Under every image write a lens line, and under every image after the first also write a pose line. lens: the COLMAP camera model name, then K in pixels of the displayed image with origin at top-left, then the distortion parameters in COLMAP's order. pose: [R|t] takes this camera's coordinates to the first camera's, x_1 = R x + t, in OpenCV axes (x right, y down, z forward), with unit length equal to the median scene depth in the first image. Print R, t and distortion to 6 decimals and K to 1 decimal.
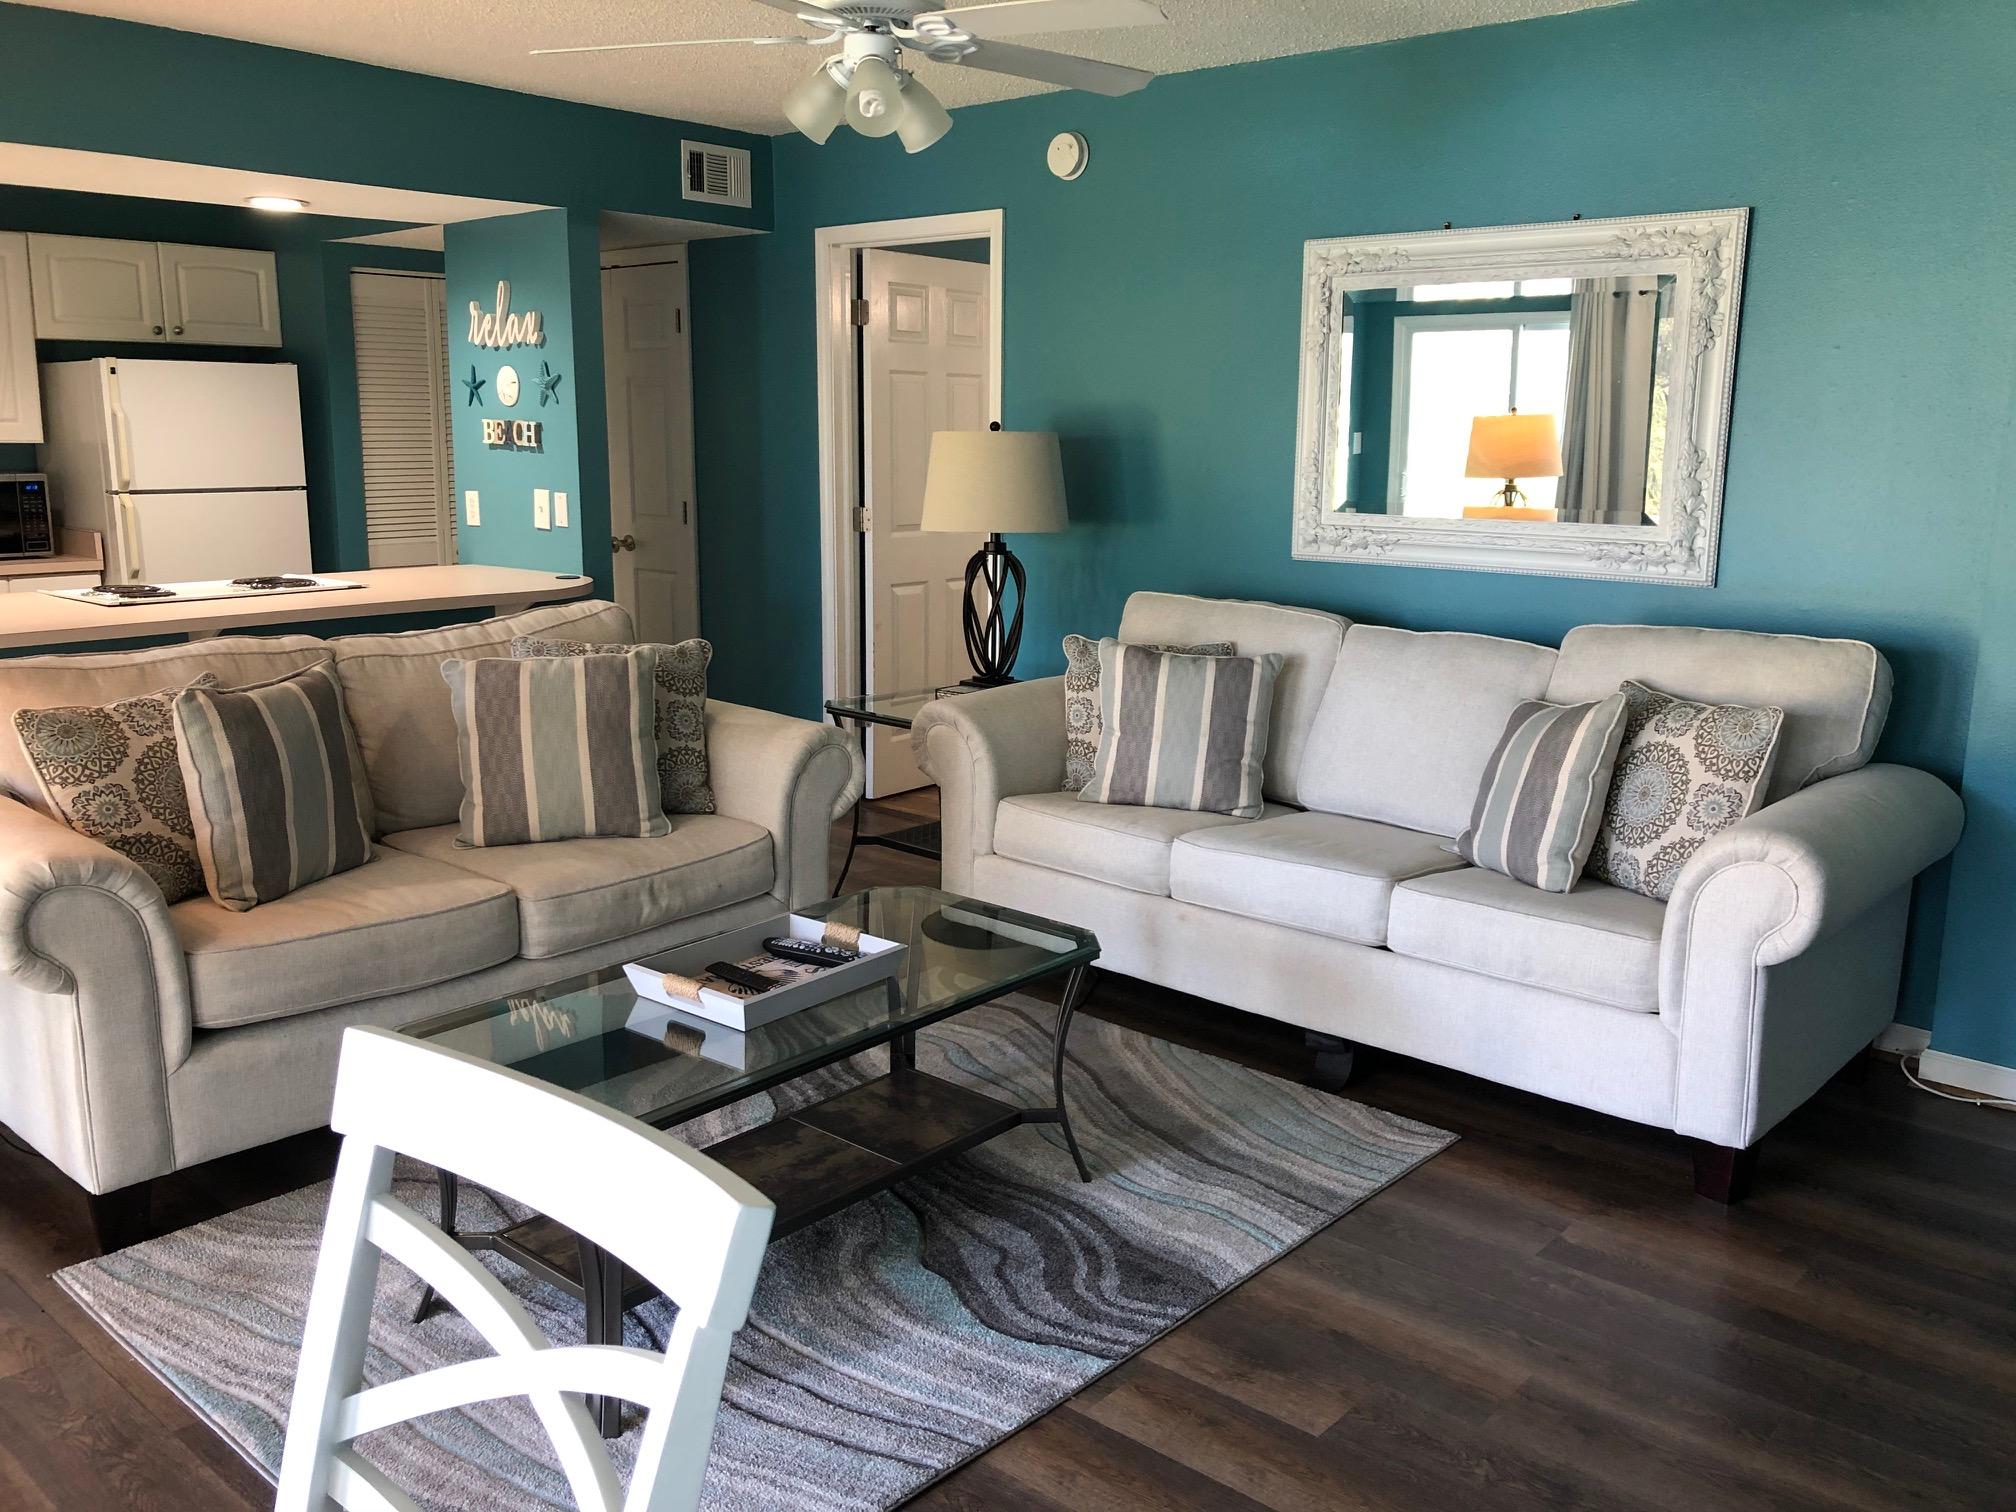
lens RADIAL K [[1648.7, 0, 1019.0], [0, 1648.7, 726.2], [0, 0, 1]] dist [0.040586, -0.041849]
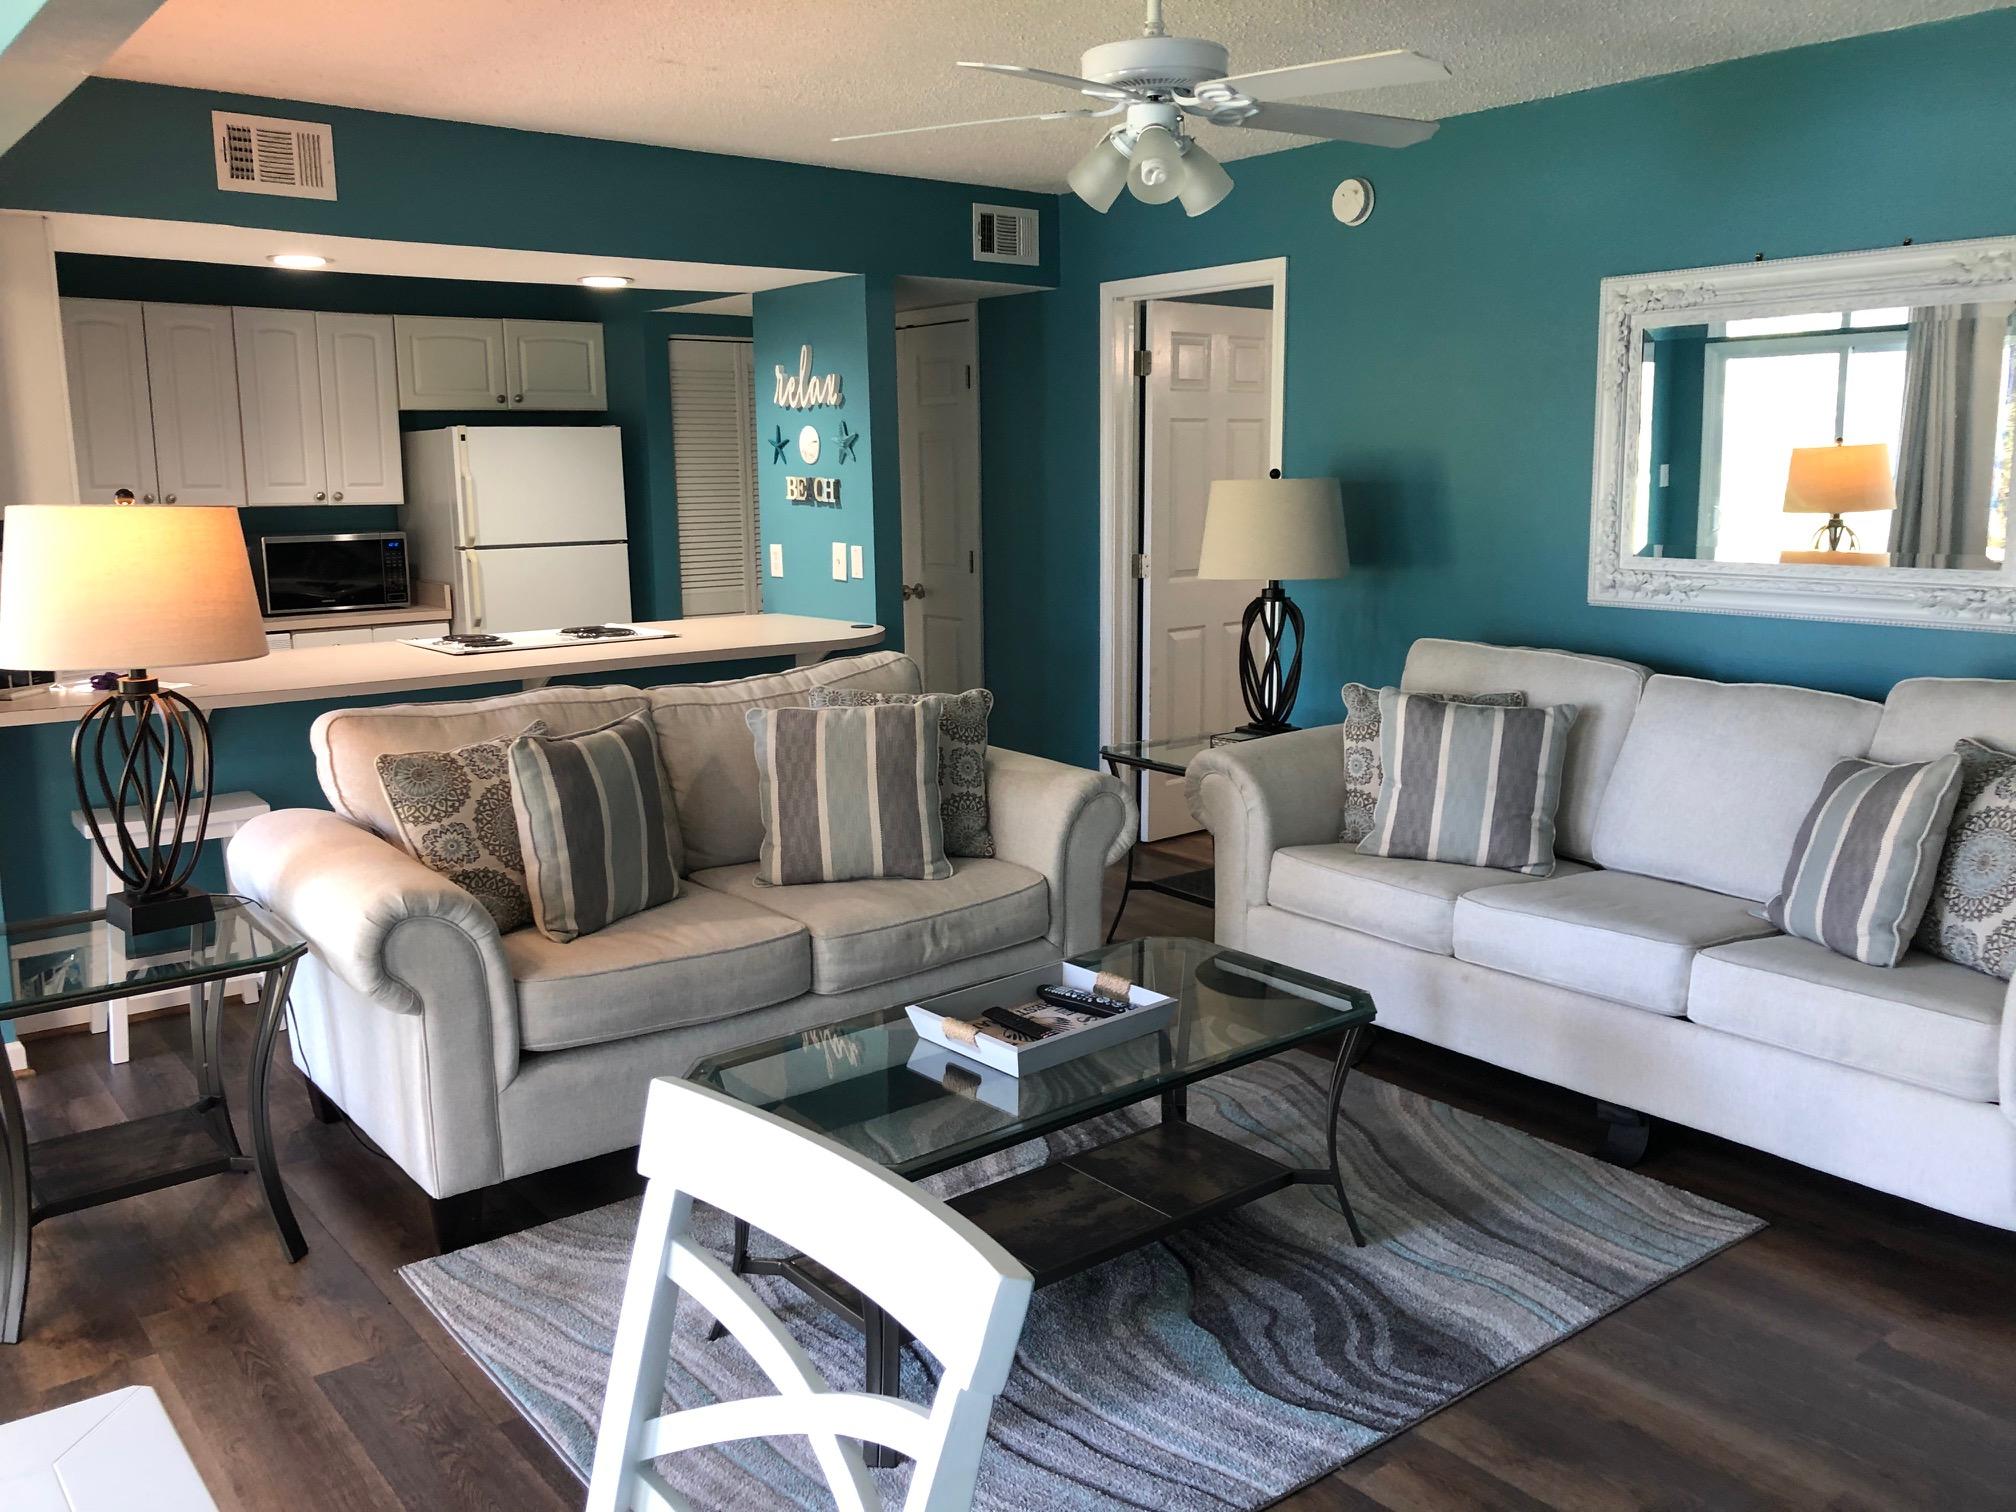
lens RADIAL K [[1648.7, 0, 1008.2], [0, 1648.7, 728.0], [0, 0, 1]] dist [0.040586, -0.041849]
pose [[0.984279, 0.008250, -0.176427, 0.005082], [-0.011847, 0.999743, -0.019345, -0.009488], [0.176222, 0.021131, 0.984124, -0.011803]]
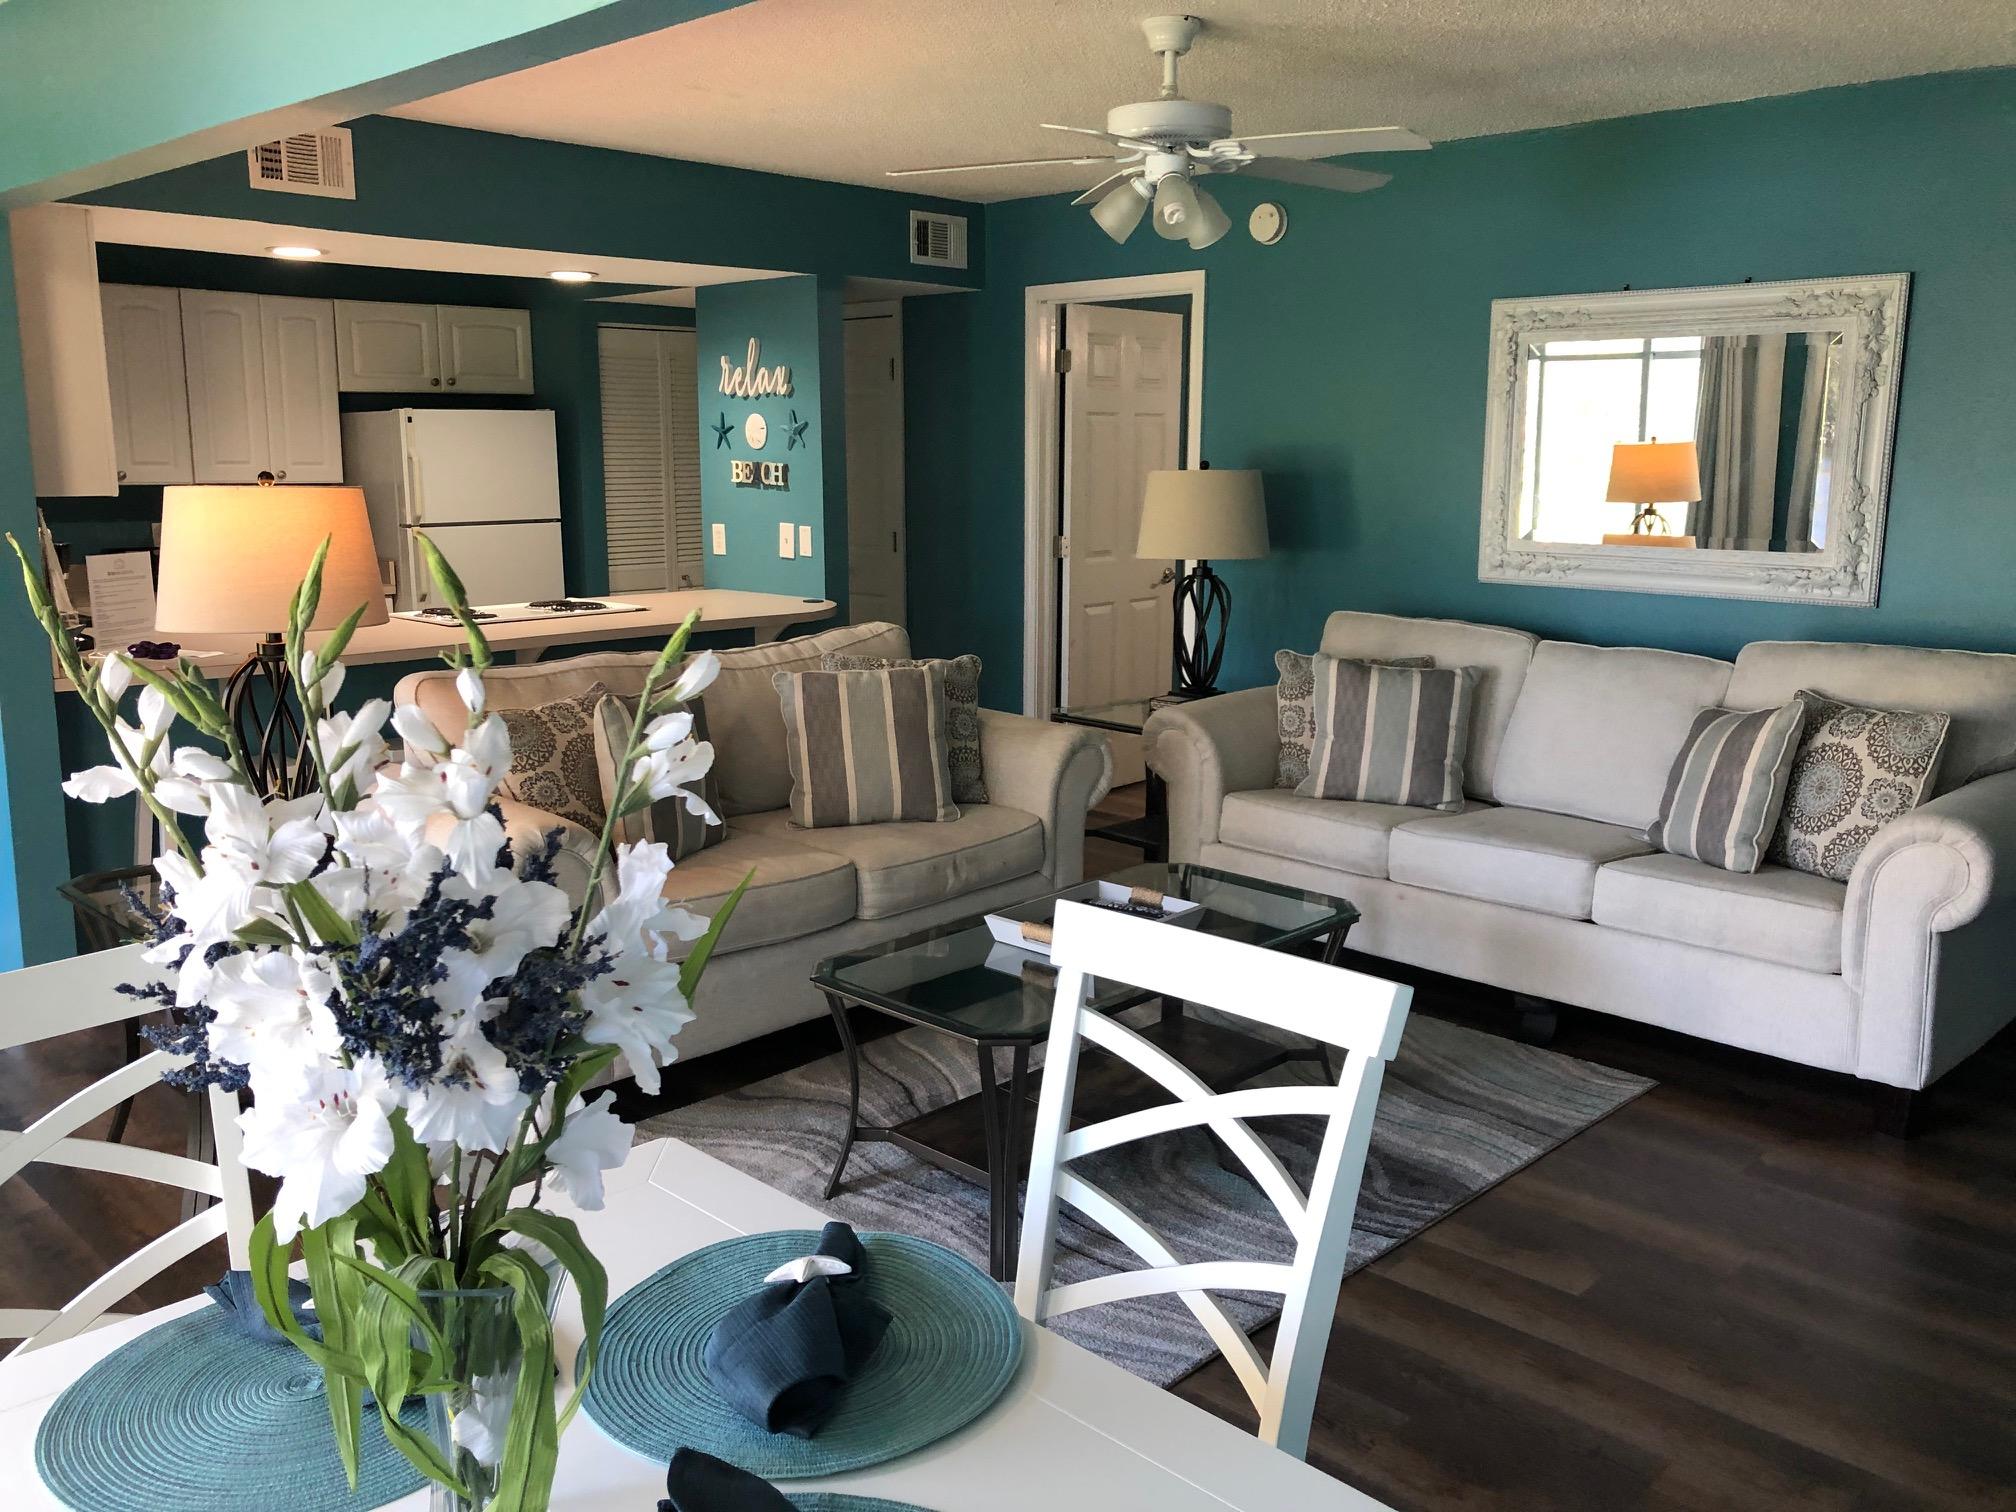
lens RADIAL K [[1648.7, 0, 999.8], [0, 1648.7, 730.1], [0, 0, 1]] dist [0.040586, -0.041849]
pose [[0.998203, 0.002507, -0.059878, -0.117689], [-0.002983, 0.999965, -0.007869, 0.010948], [0.059857, 0.008034, 0.998175, -0.176844]]
